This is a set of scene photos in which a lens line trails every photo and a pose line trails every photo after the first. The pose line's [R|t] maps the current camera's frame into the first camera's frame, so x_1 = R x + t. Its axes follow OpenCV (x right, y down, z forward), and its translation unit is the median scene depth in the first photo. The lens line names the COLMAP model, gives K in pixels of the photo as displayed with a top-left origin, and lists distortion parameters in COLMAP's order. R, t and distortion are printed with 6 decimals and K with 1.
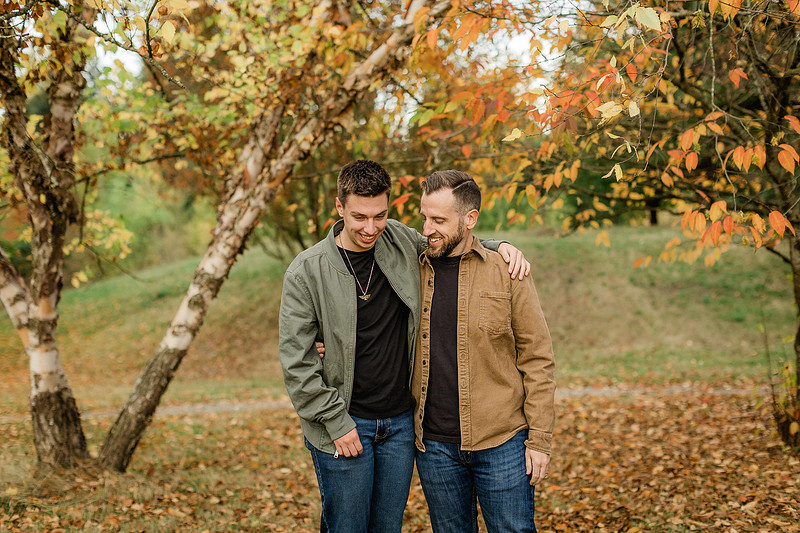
lens RADIAL K [[1159.9, 0, 397.1], [0, 1159.9, 261.9], [0, 0, 1]] dist [0.027108, 0.000000]
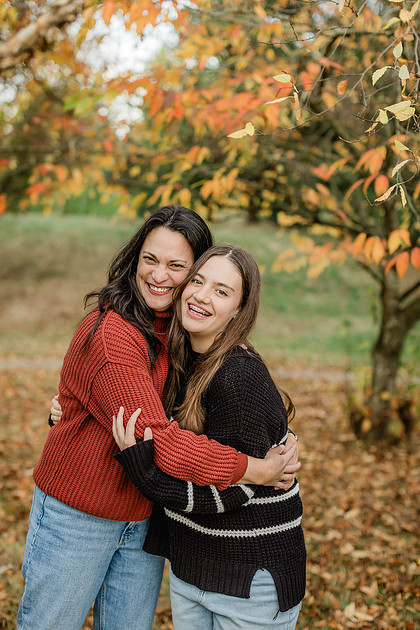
lens RADIAL K [[913.4, 0, 207.8], [0, 913.4, 310.8], [0, 0, 1]] dist [0.027108, 0.000000]
pose [[0.968898, 0.073398, 0.236324, -0.030226], [-0.091374, 0.993626, 0.066019, -0.014372], [-0.229972, -0.085559, 0.969429, 0.200691]]
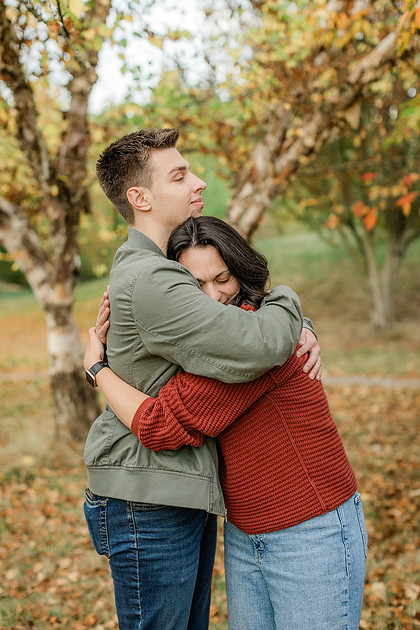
lens RADIAL K [[963.2, 0, 202.3], [0, 963.2, 306.3], [0, 0, 1]] dist [-0.005224, 0.000000]
pose [[0.965089, 0.053256, -0.256449, 0.047147], [-0.035804, 0.996744, 0.072253, -0.016437], [0.259462, -0.060548, 0.963853, 0.179041]]
